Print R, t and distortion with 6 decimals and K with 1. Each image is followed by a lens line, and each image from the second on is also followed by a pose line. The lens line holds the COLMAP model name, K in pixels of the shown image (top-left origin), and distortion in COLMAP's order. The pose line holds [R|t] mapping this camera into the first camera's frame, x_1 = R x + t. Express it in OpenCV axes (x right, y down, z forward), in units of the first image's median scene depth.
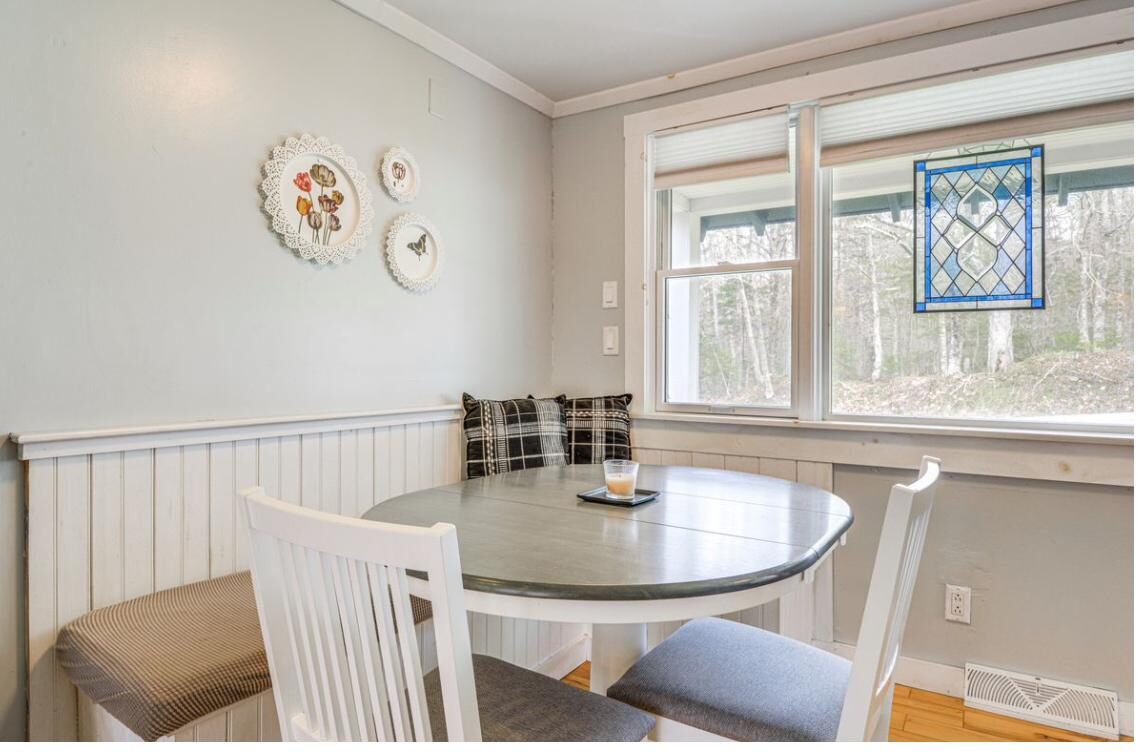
lens RADIAL K [[677.0, 0, 536.0], [0, 677.0, 355.6], [0, 0, 1]] dist [-0.003706, -0.001261]
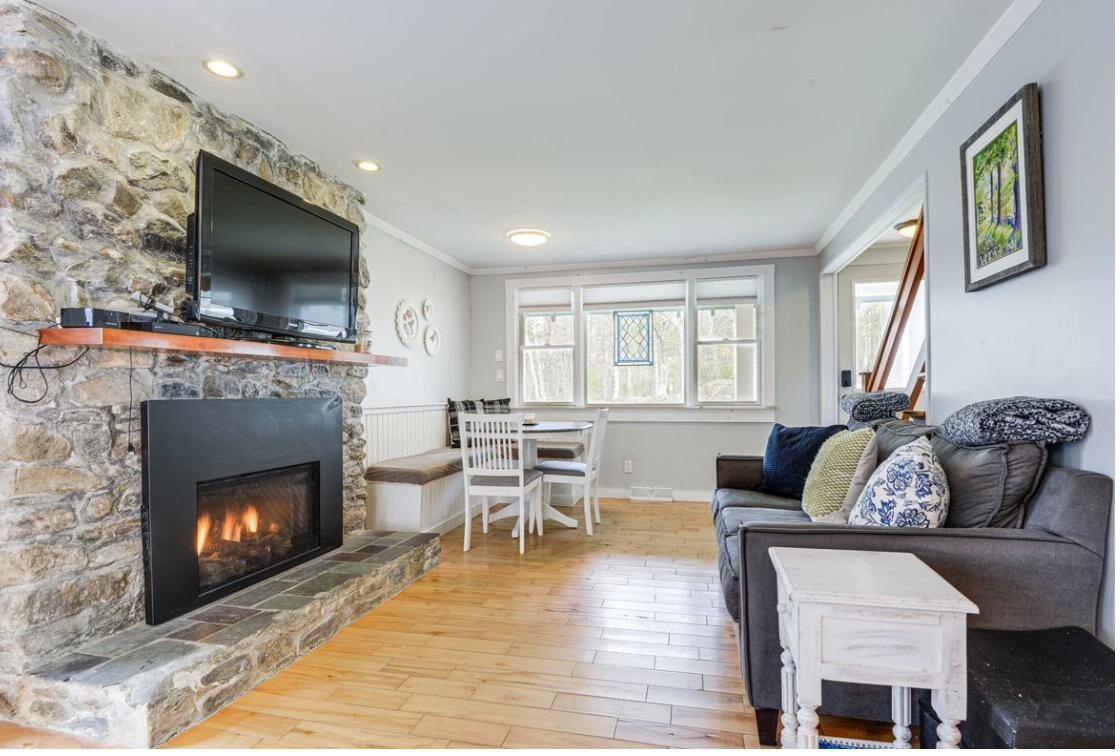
lens RADIAL K [[586.9, 0, 561.1], [0, 586.9, 378.5], [0, 0, 1]] dist [0.000326, 0.000001]
pose [[0.933073, -0.003668, 0.359668, -0.436052], [0.007255, 0.999937, -0.008623, 0.006532], [-0.359614, 0.010655, 0.933040, -0.995351]]
